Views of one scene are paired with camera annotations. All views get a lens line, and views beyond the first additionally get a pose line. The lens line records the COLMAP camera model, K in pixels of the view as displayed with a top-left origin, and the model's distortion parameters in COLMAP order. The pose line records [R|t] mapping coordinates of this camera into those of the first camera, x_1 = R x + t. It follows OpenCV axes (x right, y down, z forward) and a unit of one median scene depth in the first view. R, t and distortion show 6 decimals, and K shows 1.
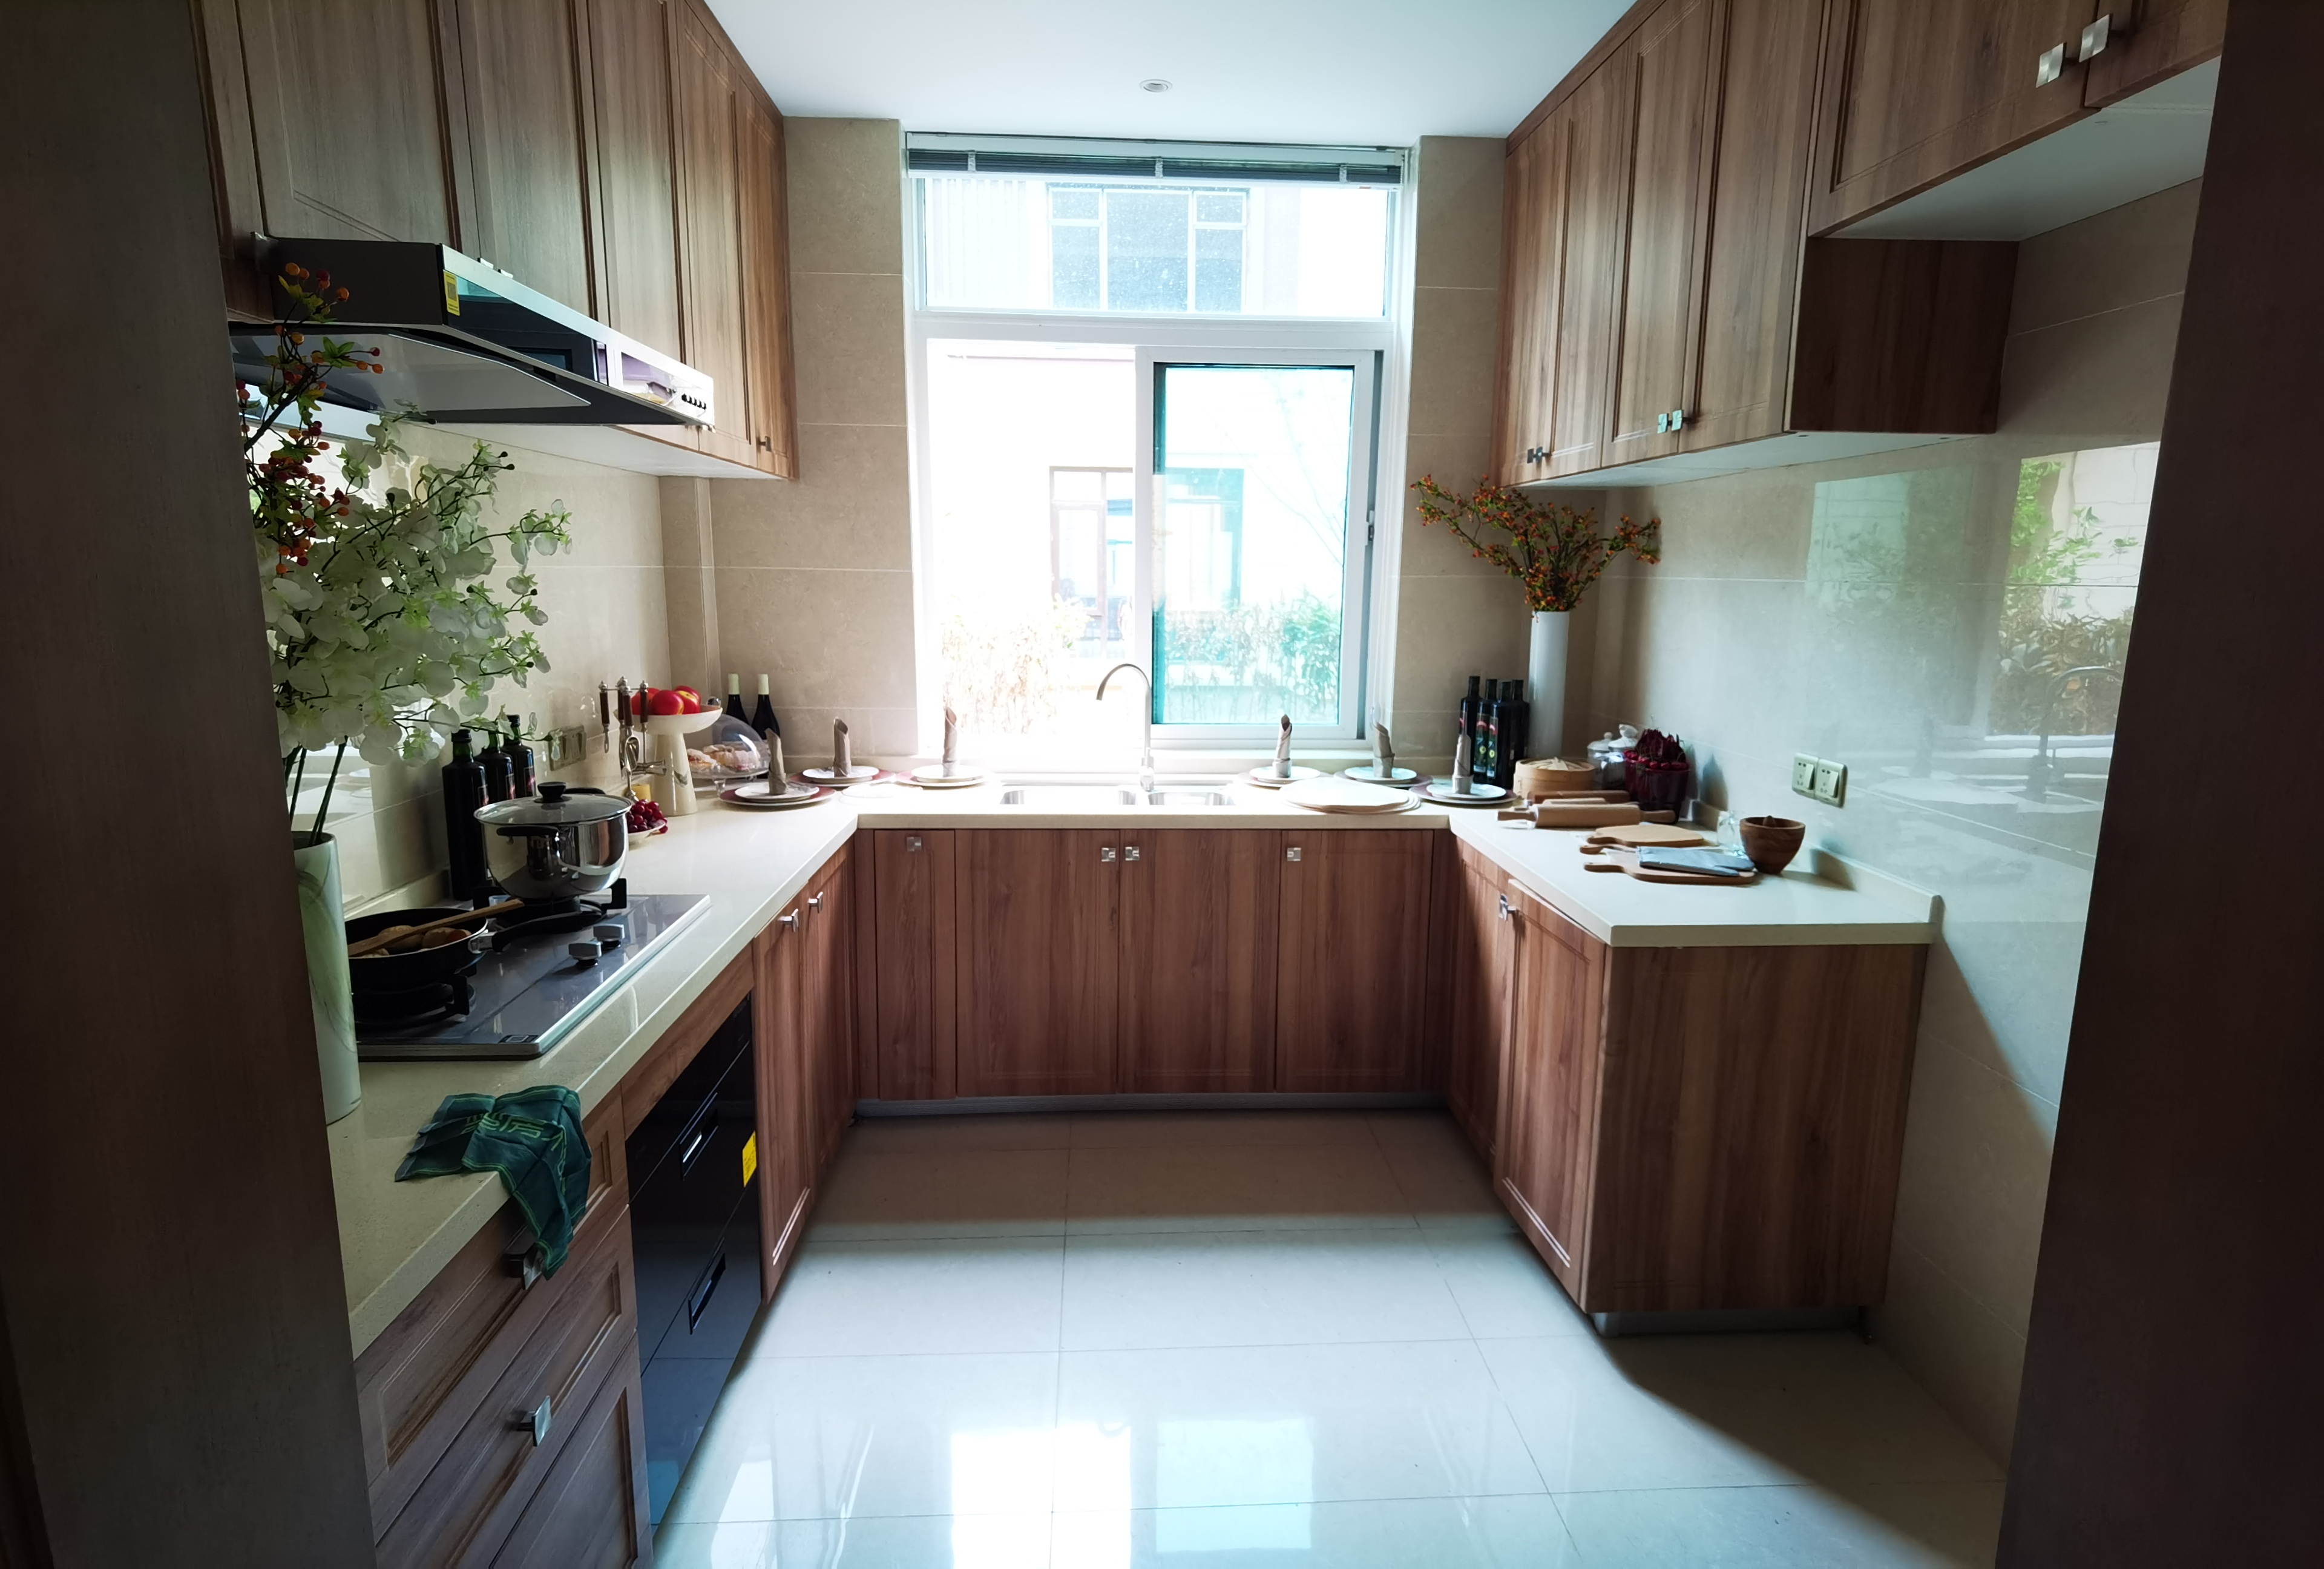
lens RADIAL K [[1196.3, 0, 1162.9], [0, 1196.3, 775.1], [0, 0, 1]] dist [-0.001262, 0.000000]
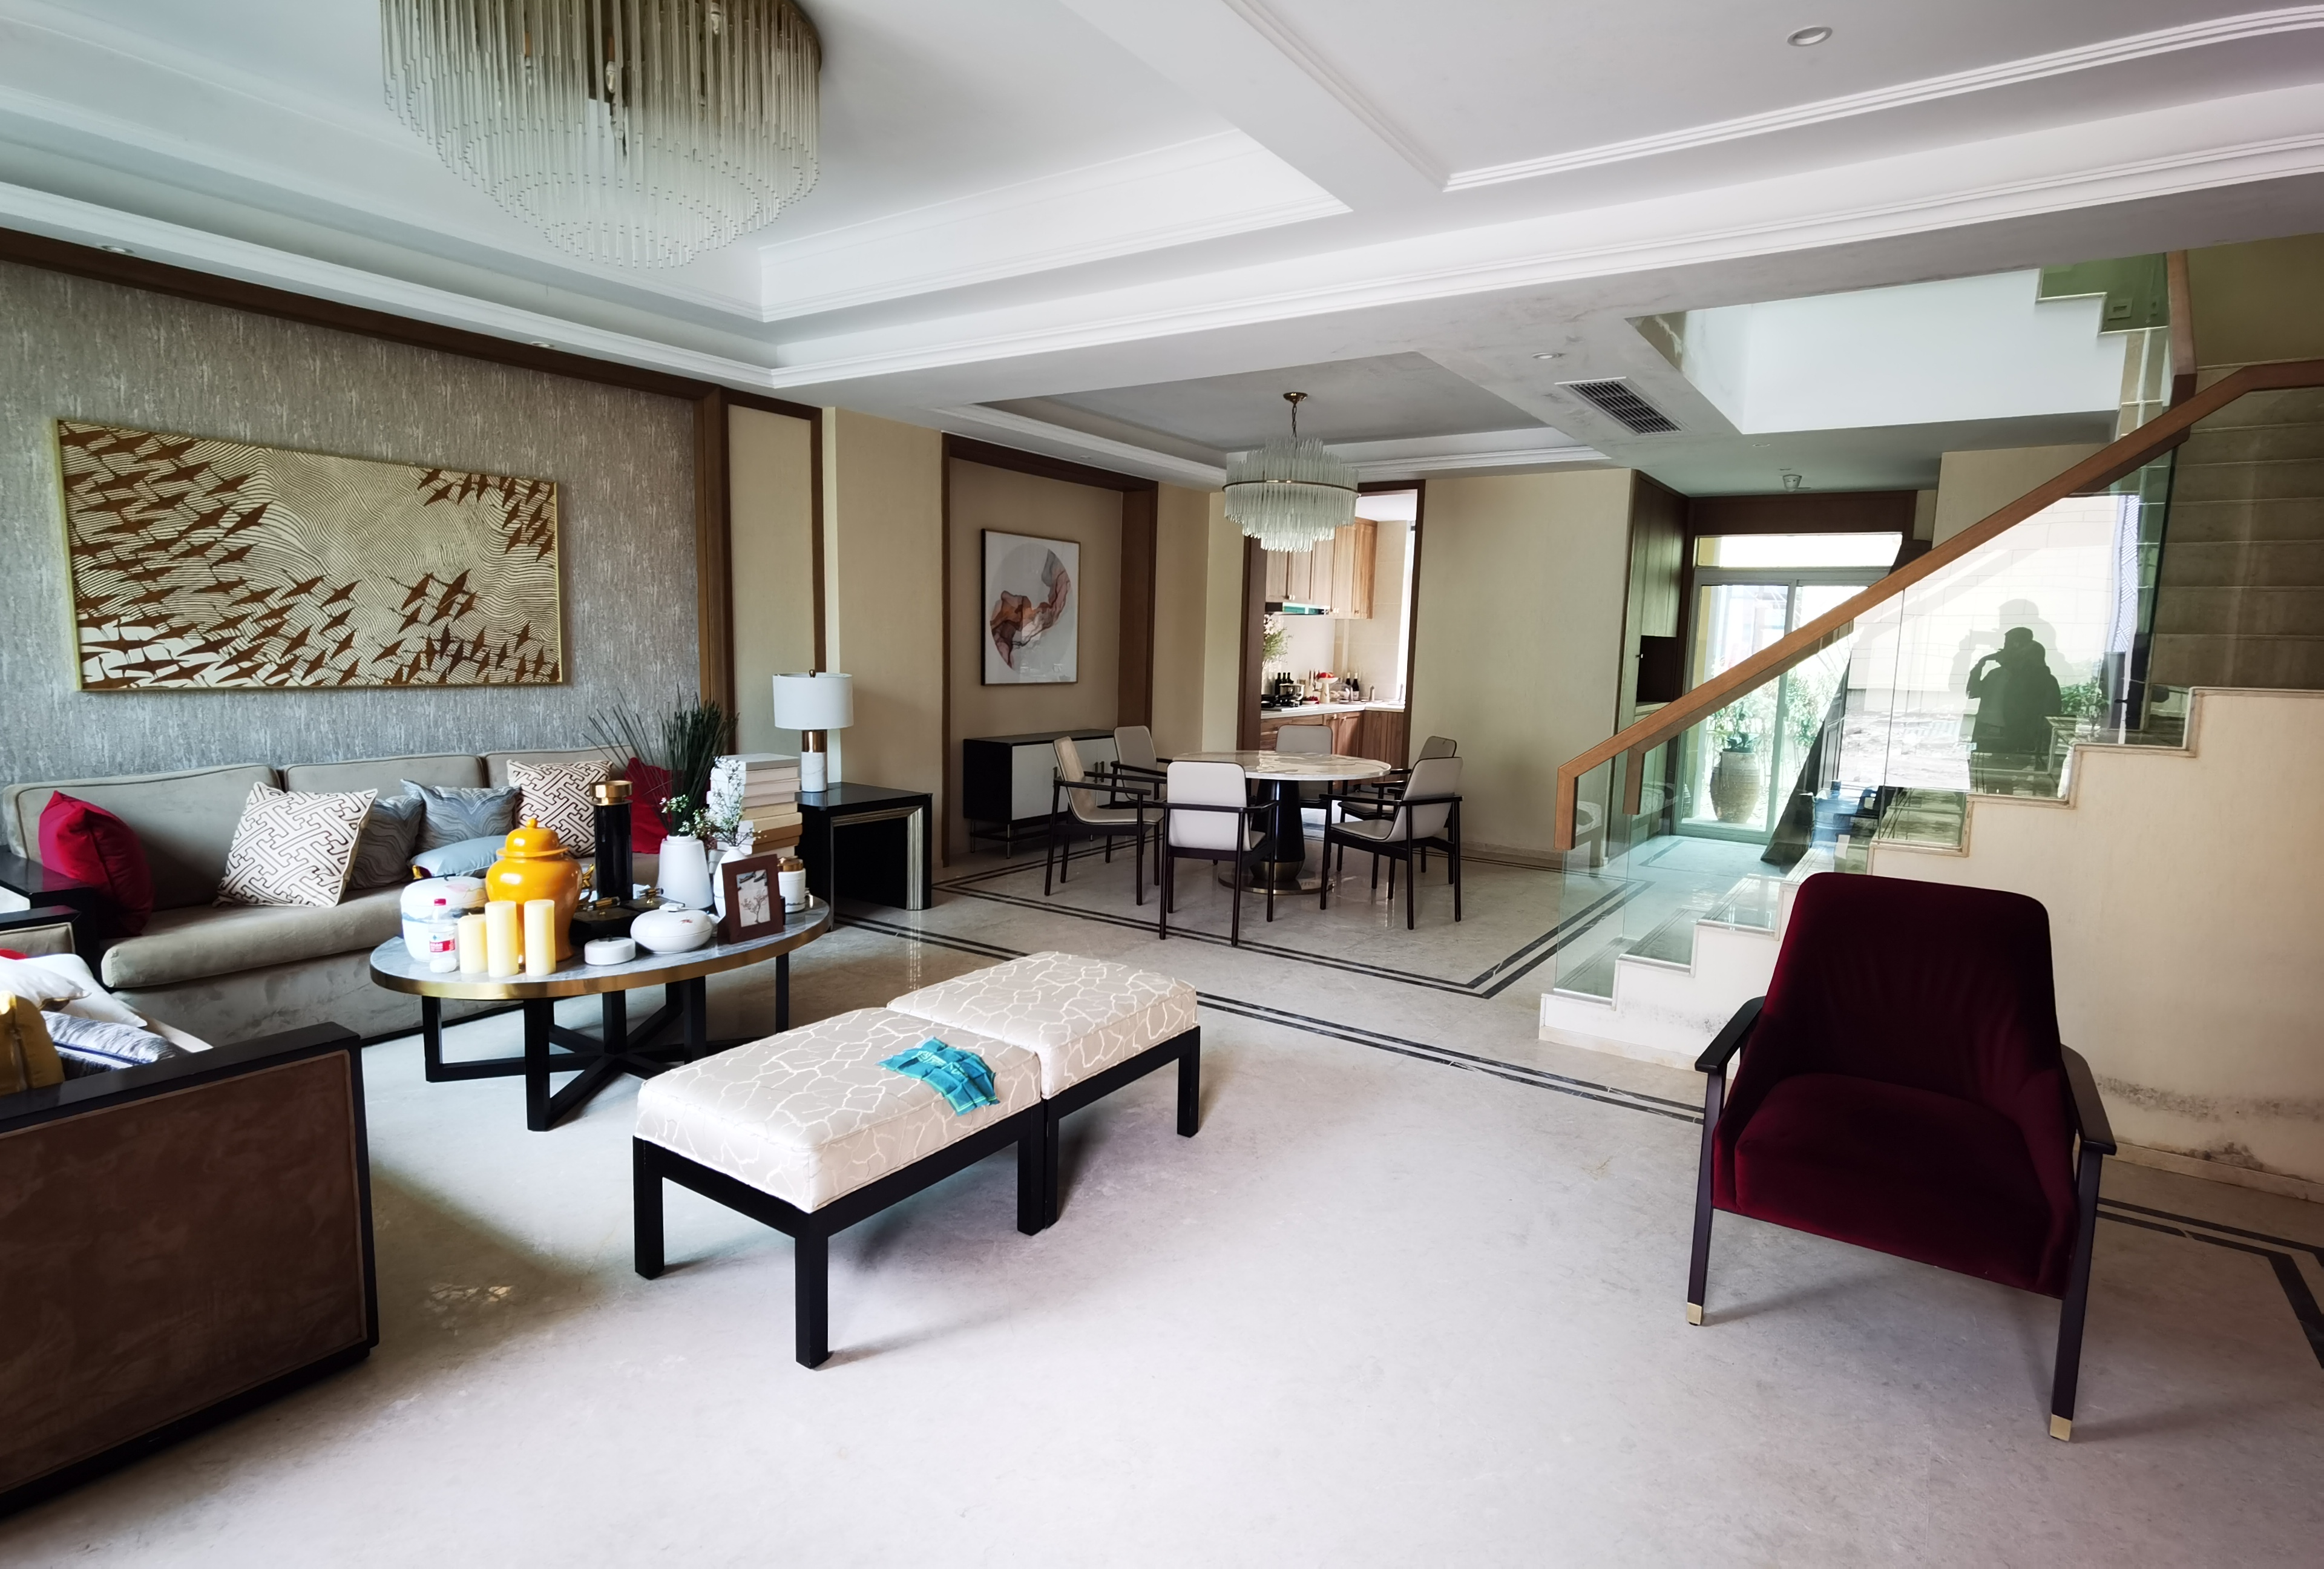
lens RADIAL K [[1196.3, 0, 1160.7], [0, 1196.3, 788.9], [0, 0, 1]] dist [-0.001262, 0.000000]
pose [[0.800067, 0.083275, -0.594103, 1.447728], [-0.123395, 0.991987, -0.027128, 0.457704], [0.587083, 0.095013, 0.803932, -2.336219]]
